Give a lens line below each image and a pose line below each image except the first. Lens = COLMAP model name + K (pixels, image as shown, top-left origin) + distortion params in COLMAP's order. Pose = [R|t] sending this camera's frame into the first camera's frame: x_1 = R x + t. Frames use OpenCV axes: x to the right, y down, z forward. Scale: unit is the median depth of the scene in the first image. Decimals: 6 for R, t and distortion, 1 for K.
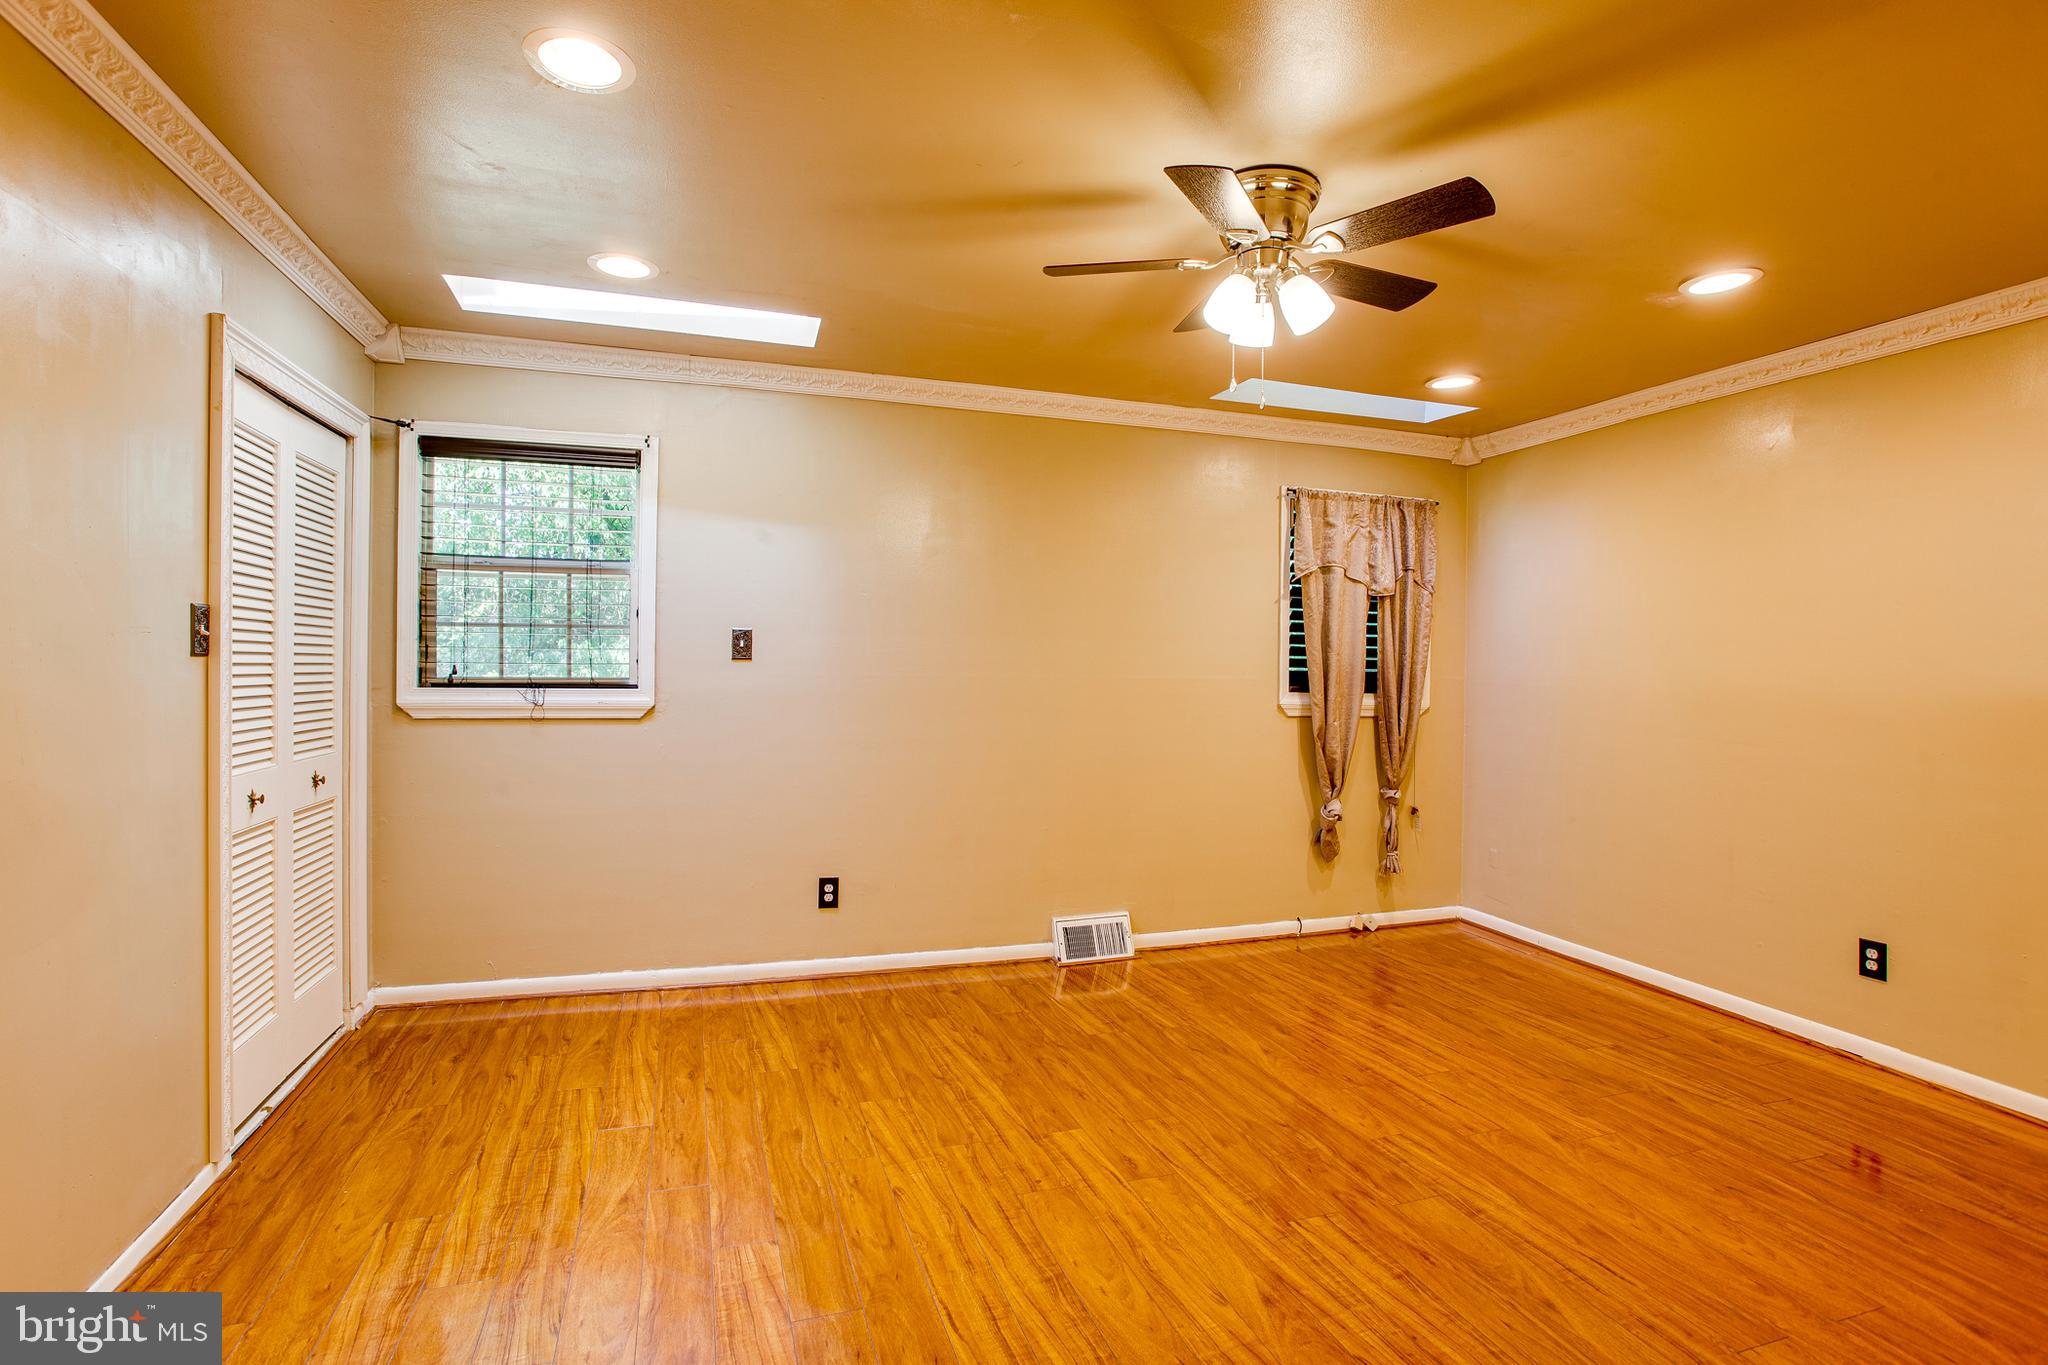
lens RADIAL K [[982.5, 0, 1018.1], [0, 982.5, 677.1], [0, 0, 1]] dist [-0.053938, 0.025966]
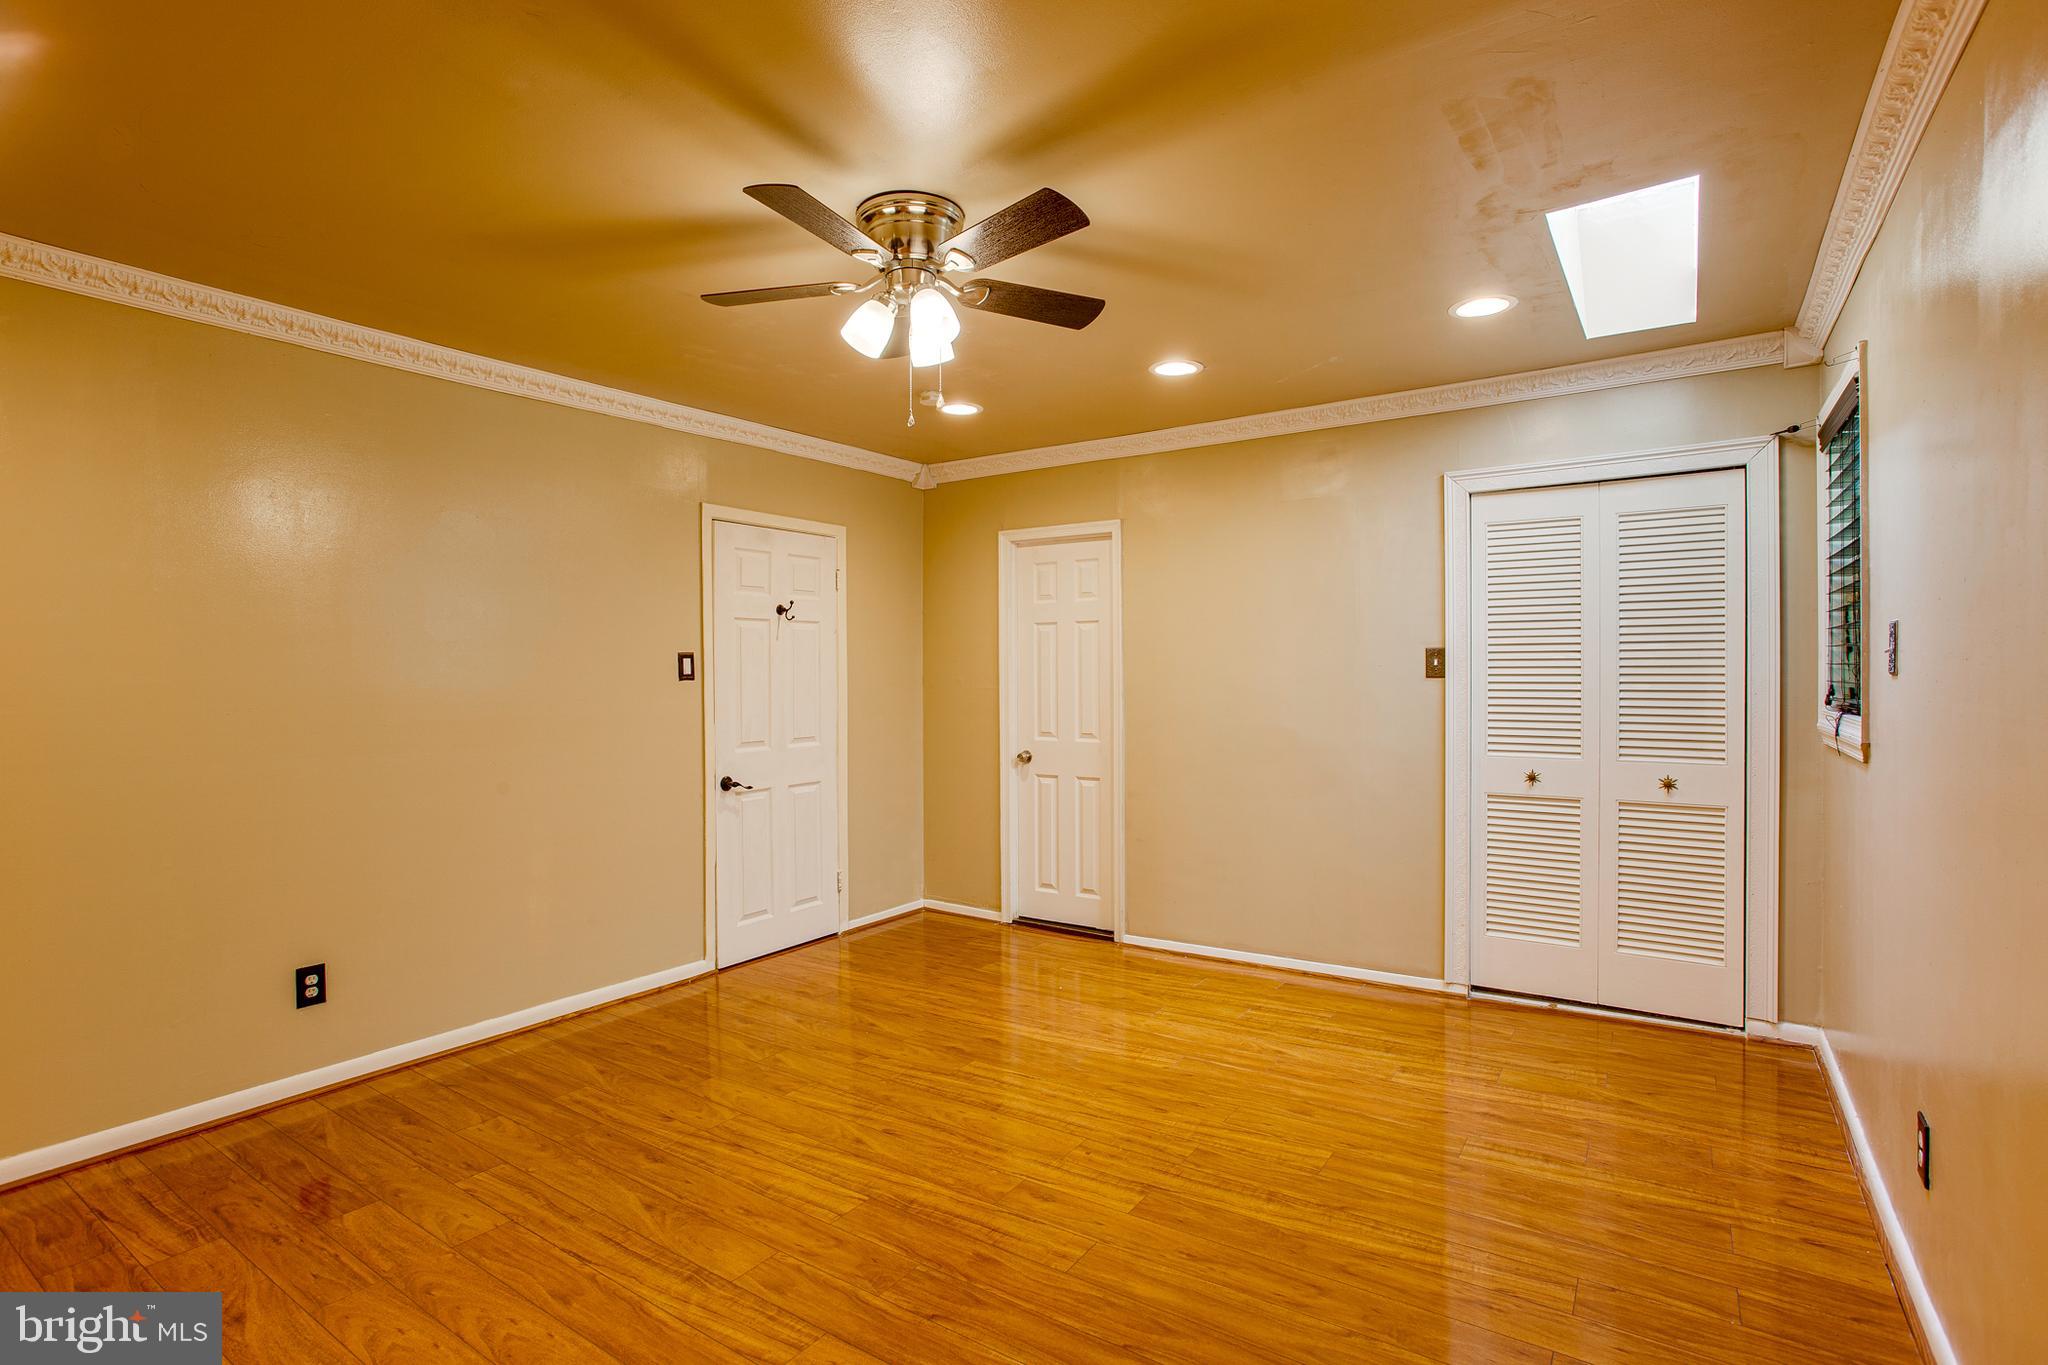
lens RADIAL K [[982.5, 0, 1018.1], [0, 982.5, 677.1], [0, 0, 1]] dist [-0.053938, 0.025966]
pose [[-0.793683, -0.006874, -0.608293, 0.770448], [-0.011708, 0.999924, 0.003977, -0.020102], [0.608220, 0.010279, -0.793702, 1.857894]]
